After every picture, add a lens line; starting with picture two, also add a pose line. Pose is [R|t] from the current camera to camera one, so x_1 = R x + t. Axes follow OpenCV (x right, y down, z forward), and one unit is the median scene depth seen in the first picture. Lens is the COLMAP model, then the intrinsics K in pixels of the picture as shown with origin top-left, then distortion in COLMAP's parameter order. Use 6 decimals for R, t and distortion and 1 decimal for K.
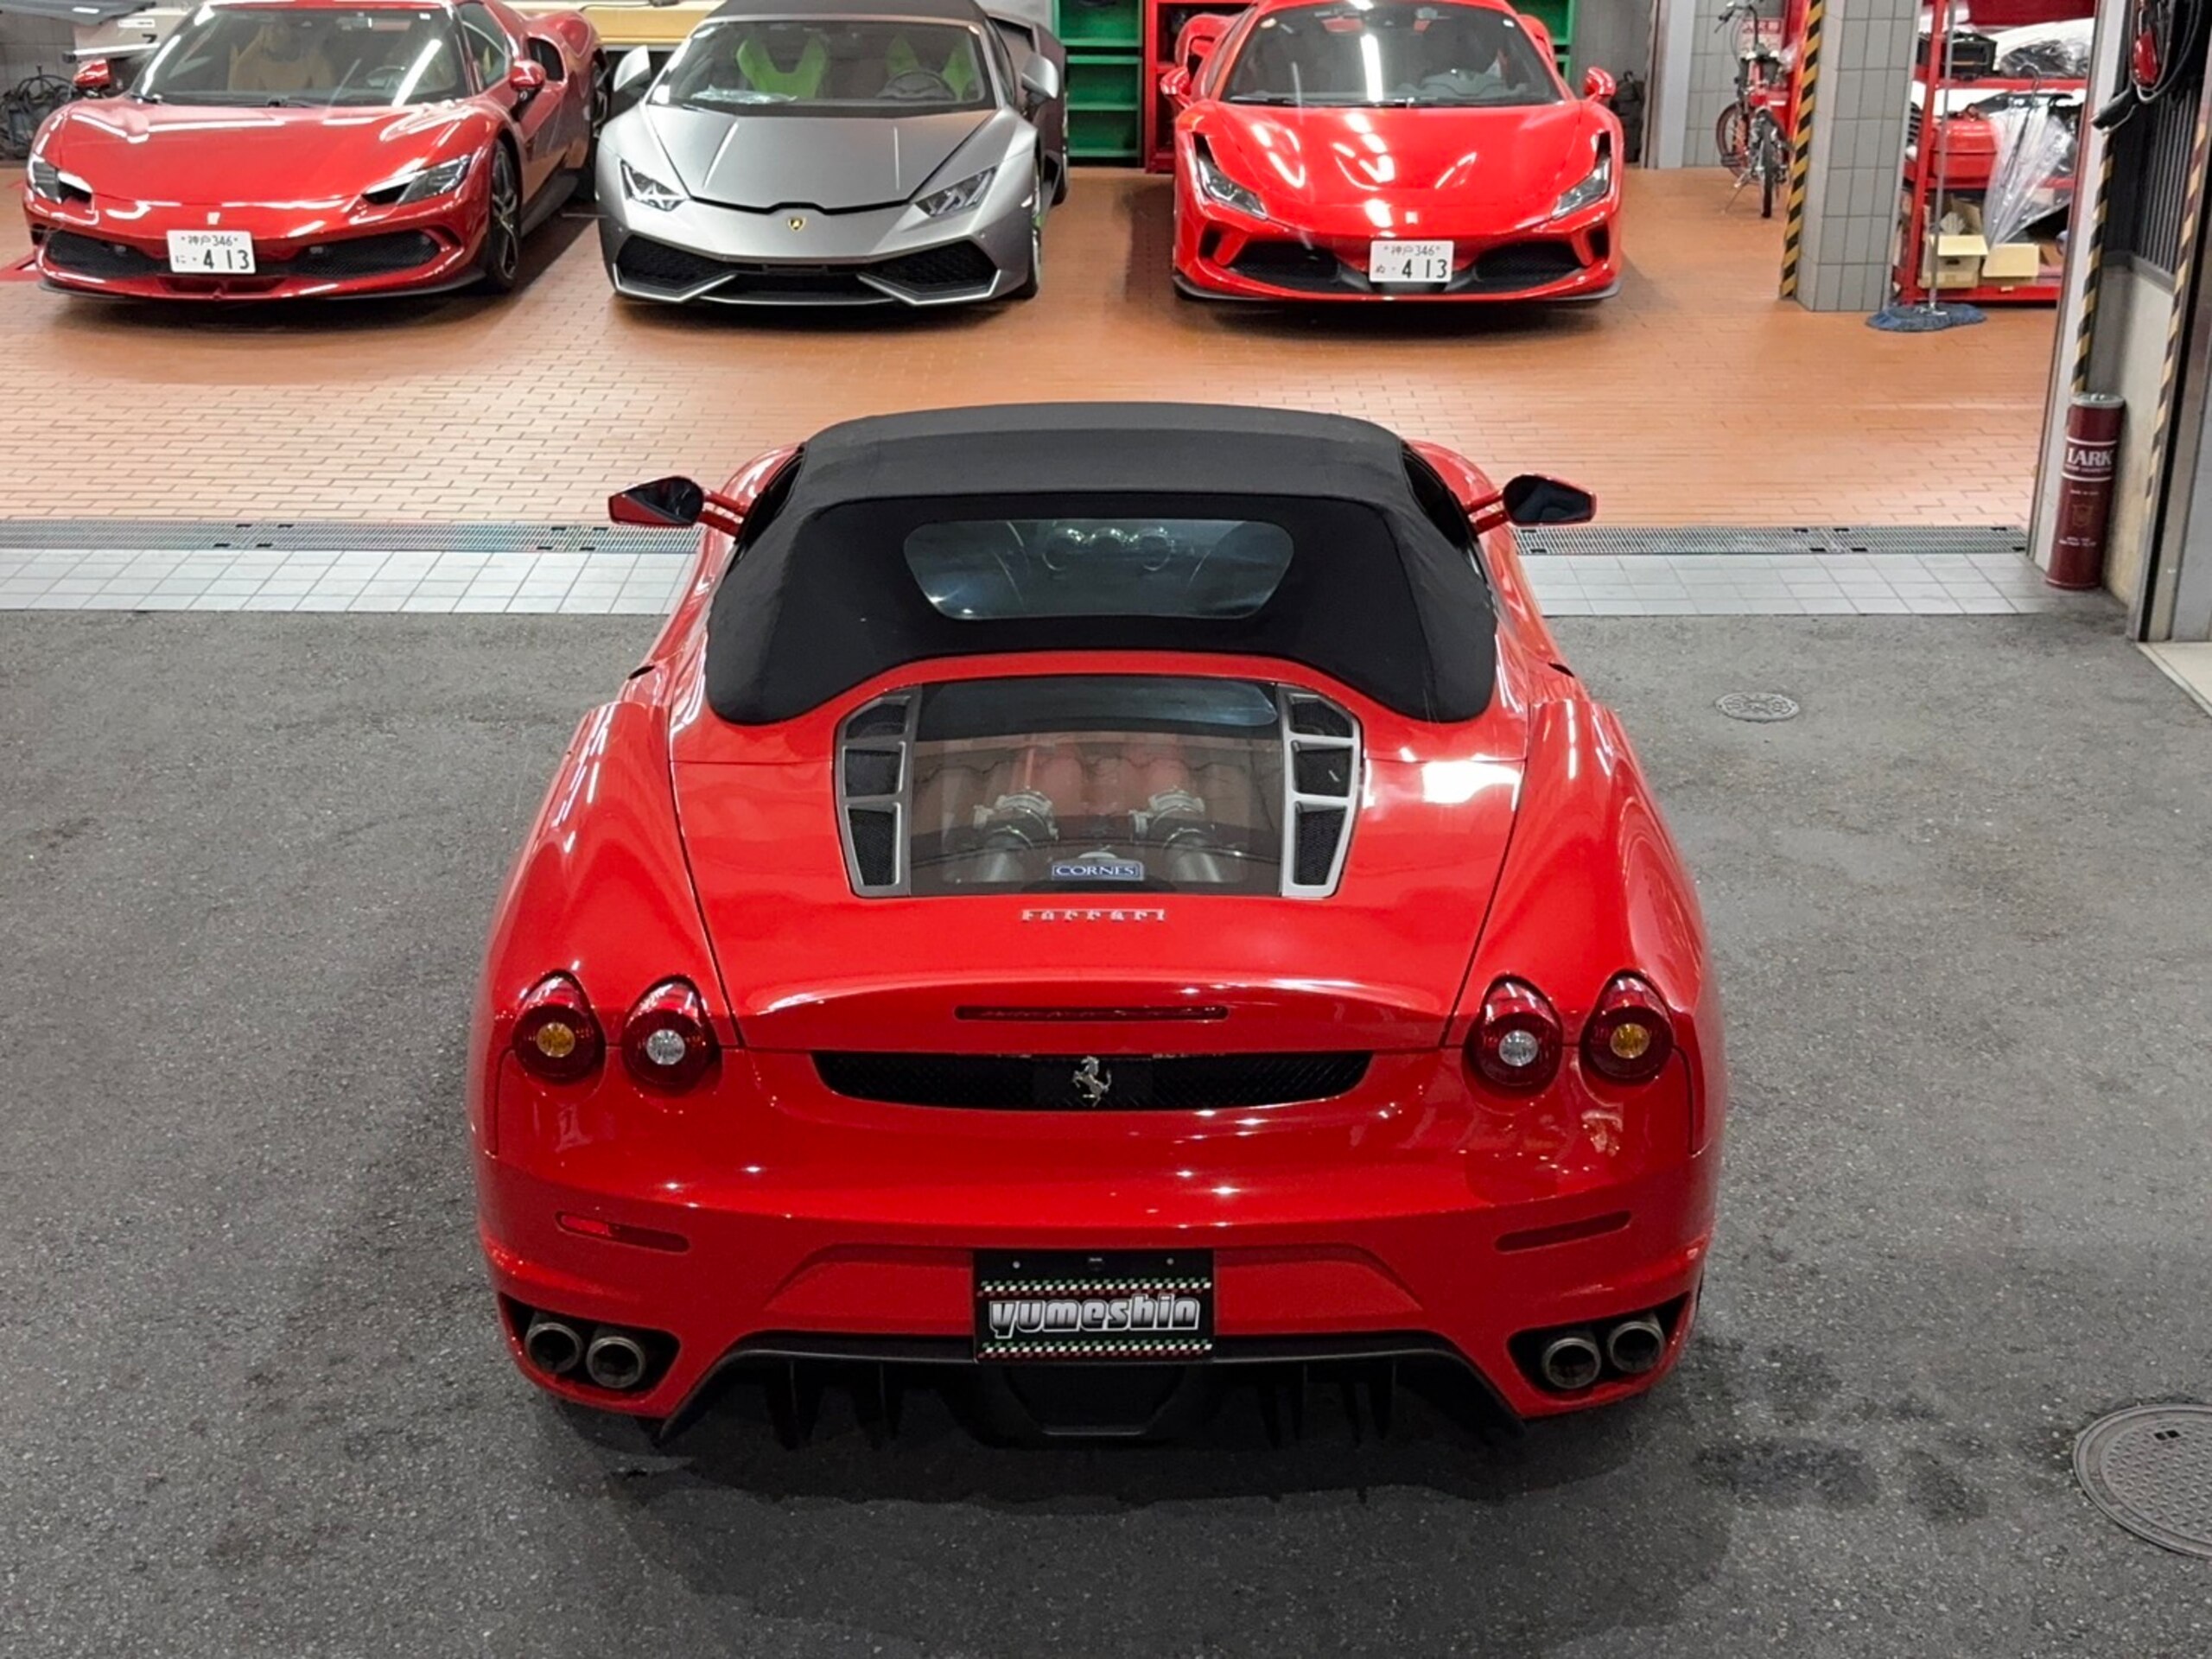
lens RADIAL K [[2939.2, 0, 1119.8], [0, 2939.2, 838.6], [0, 0, 1]] dist [0.104502, 0.000000]
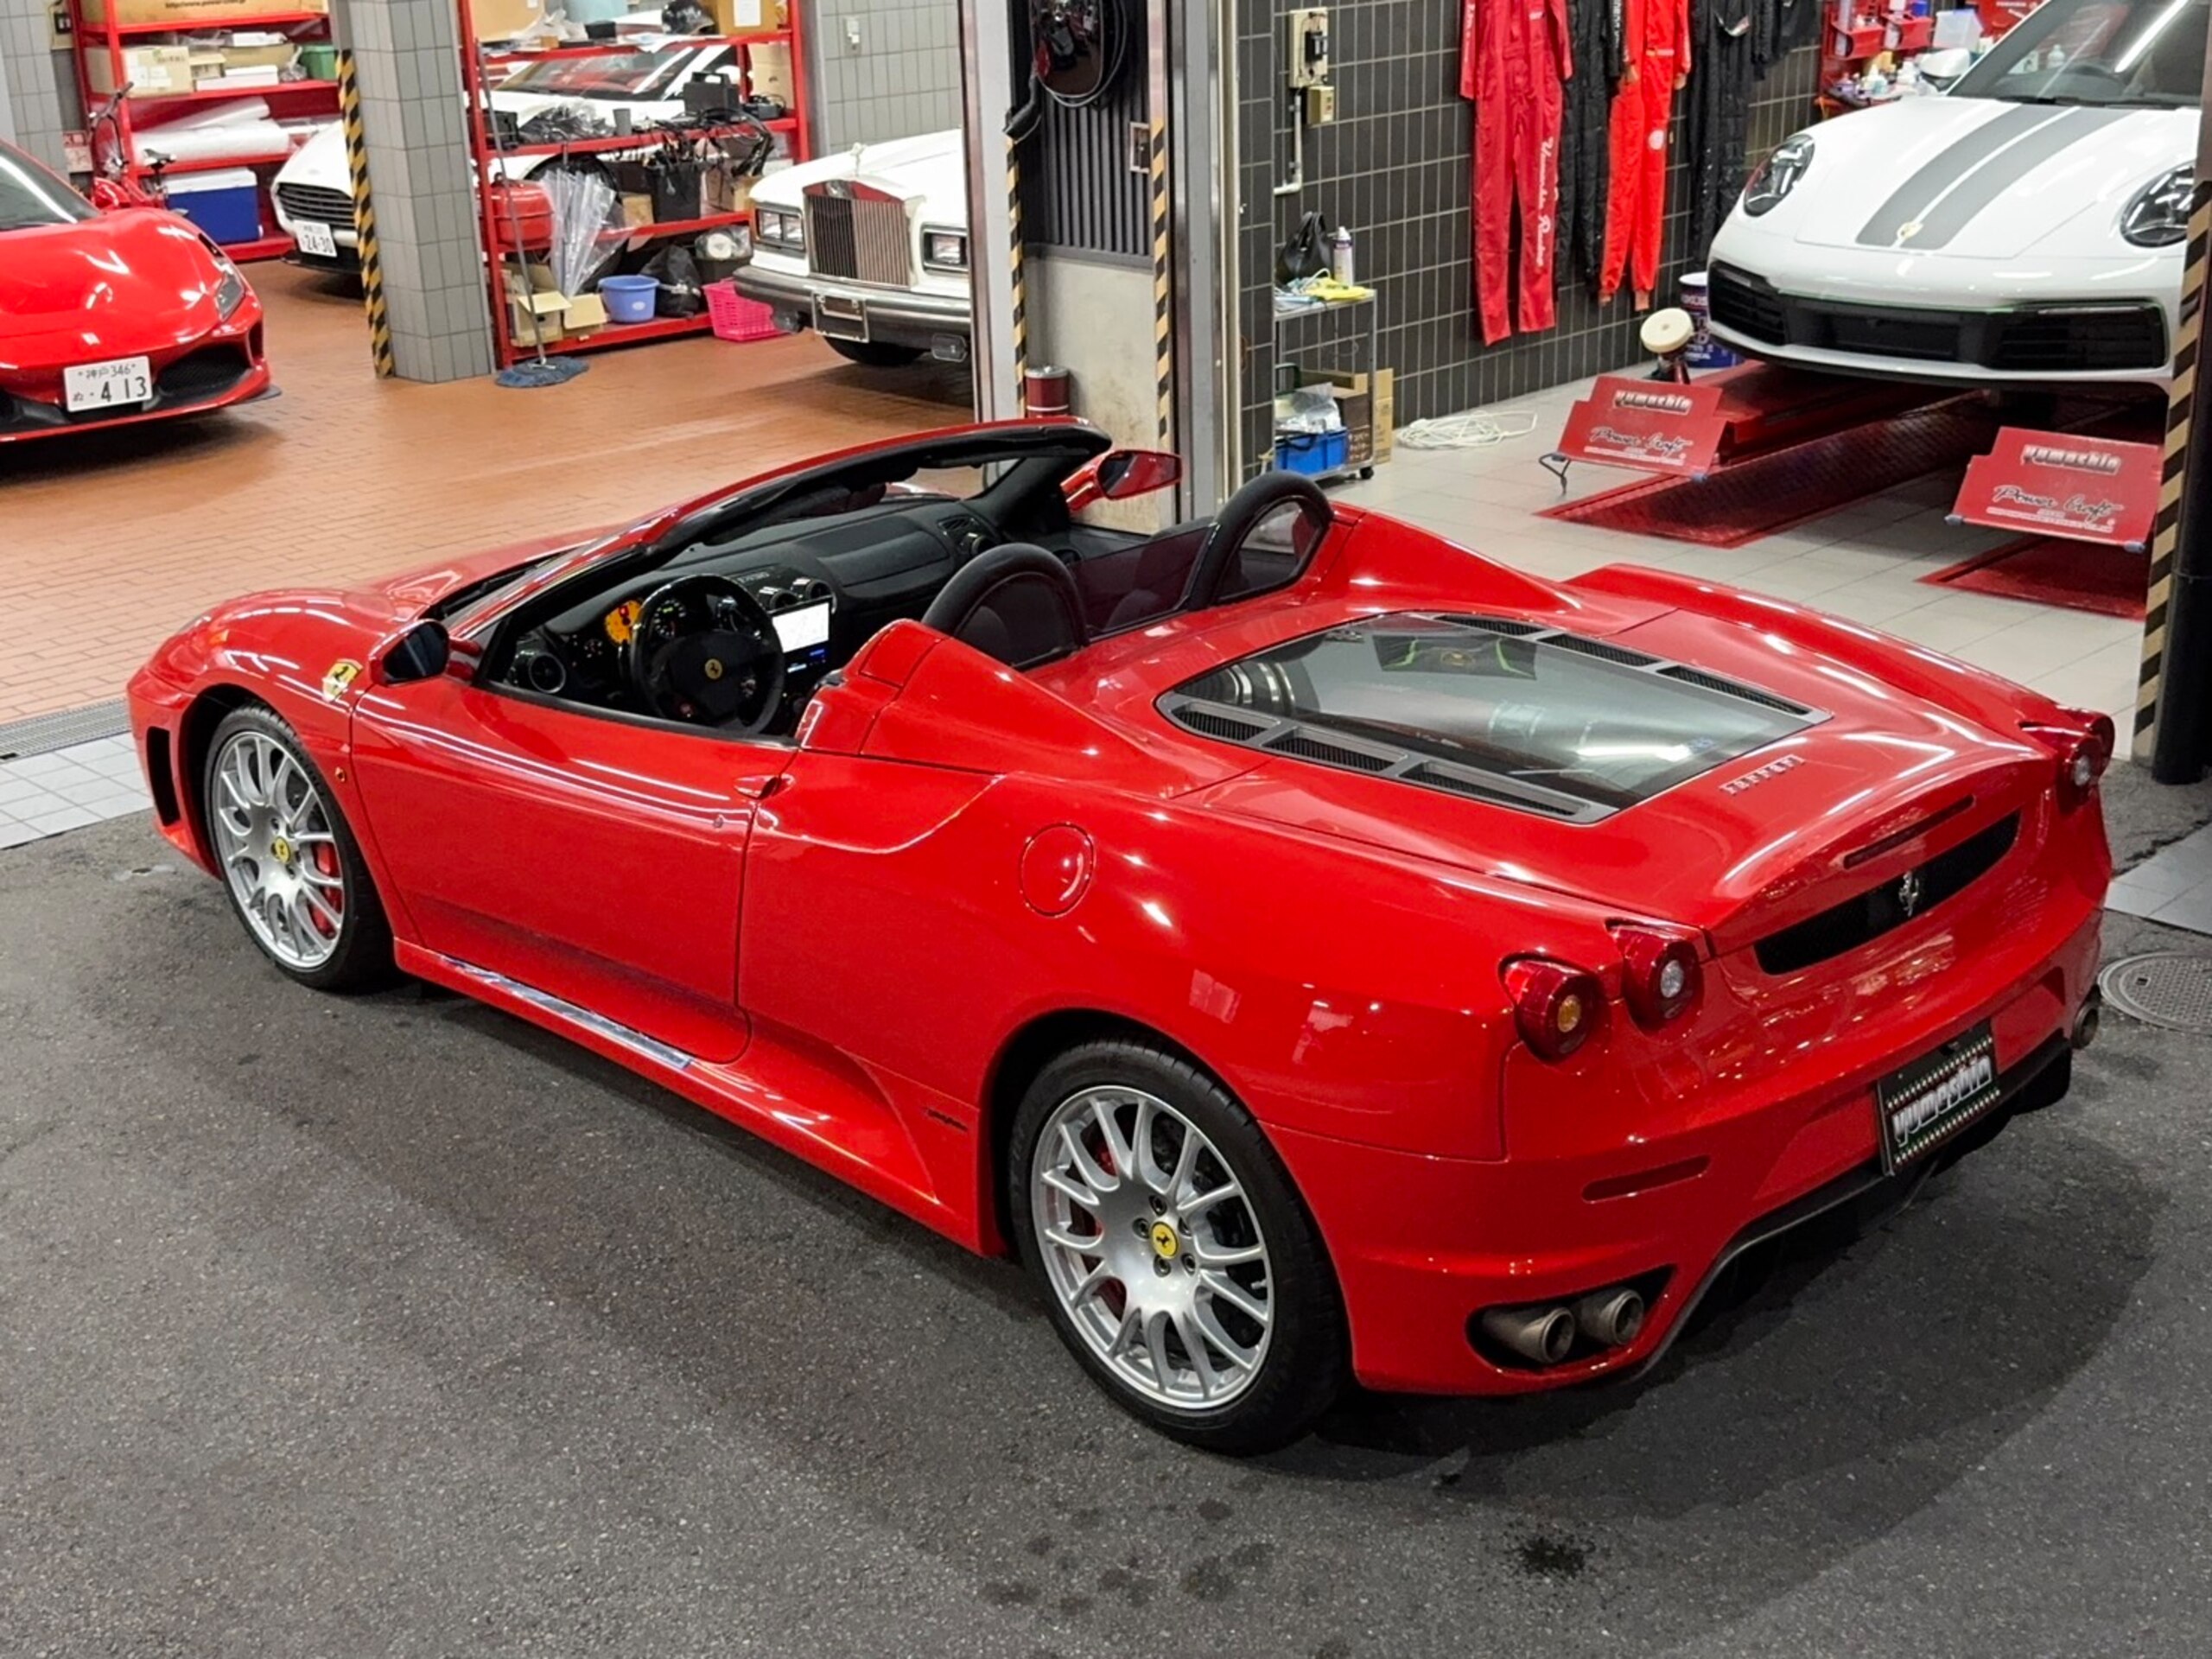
lens RADIAL K [[2747.6, 0, 1122.6], [0, 2747.6, 827.2], [0, 0, 1]] dist [0.099212, 0.000000]
pose [[0.701902, -0.263851, 0.661602, -0.758737], [0.285491, 0.955197, 0.078057, -0.090745], [-0.652556, 0.134093, 0.745781, 0.343552]]
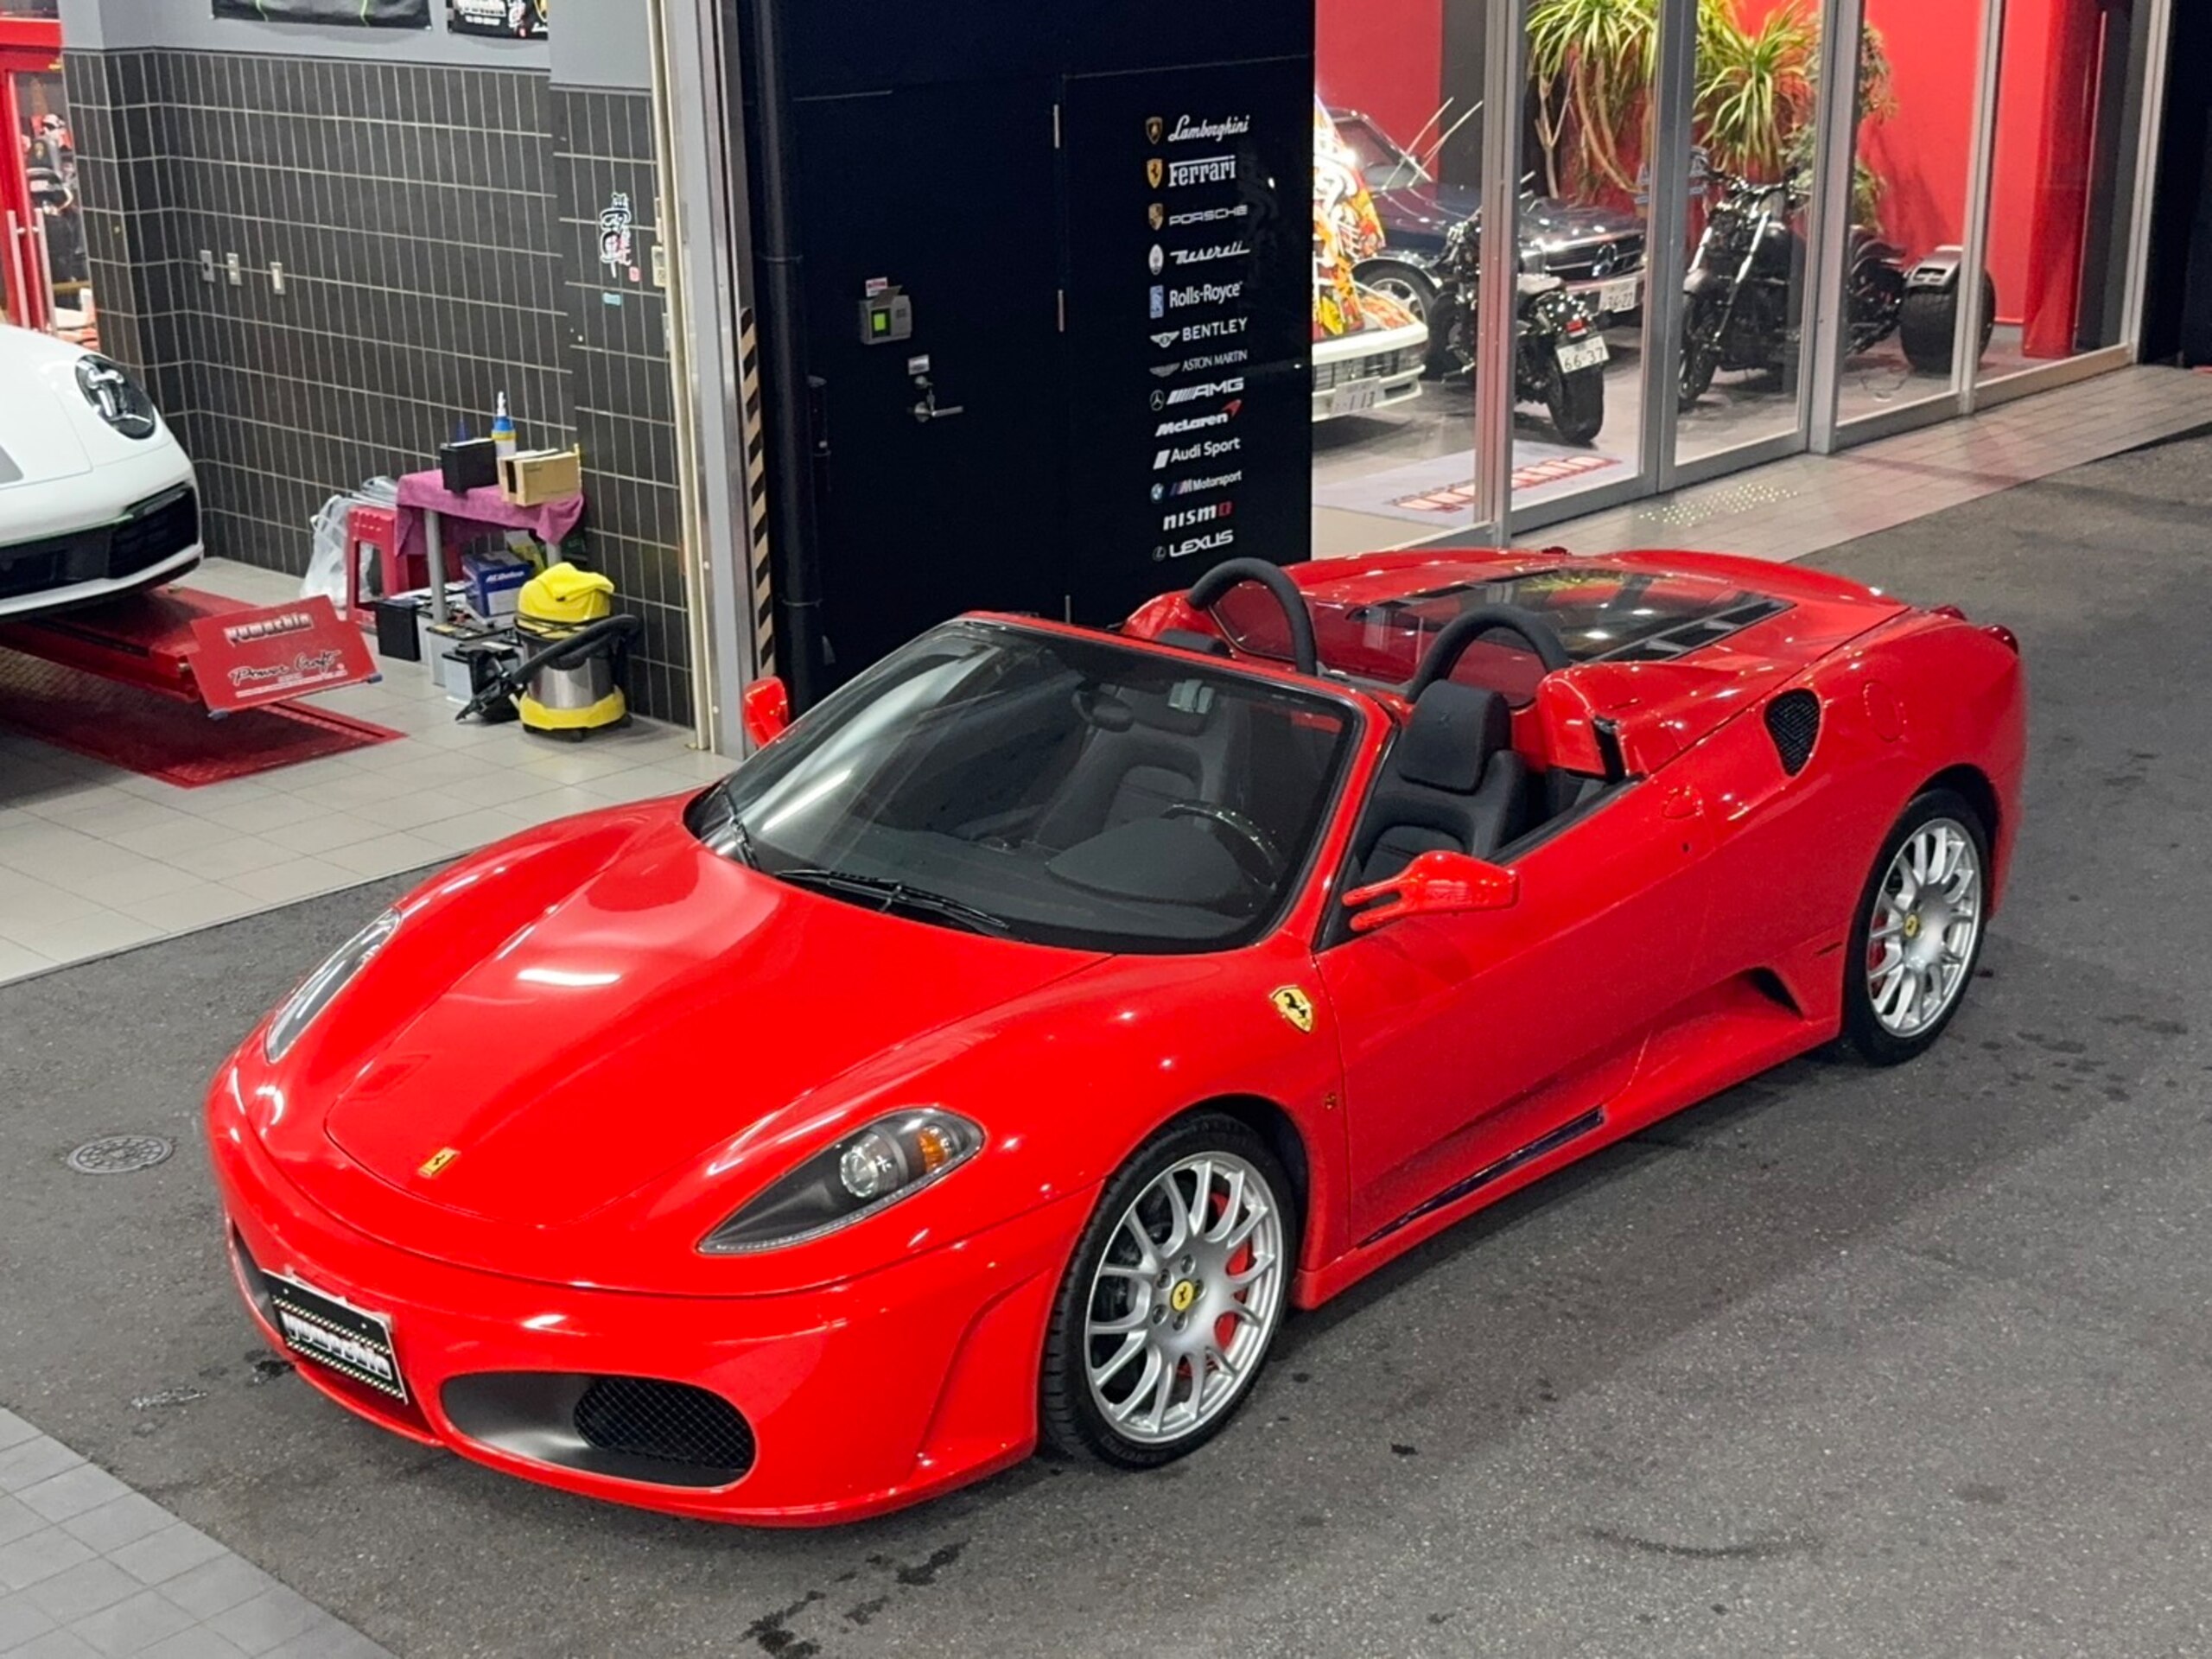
lens RADIAL K [[2939.2, 0, 1021.3], [0, 2939.2, 884.7], [0, 0, 1]] dist [0.104502, 0.000000]
pose [[-0.717383, -0.204937, 0.665855, -0.840992], [0.274927, 0.794912, 0.540860, -0.803231], [-0.640138, 0.571065, -0.513914, 2.023587]]
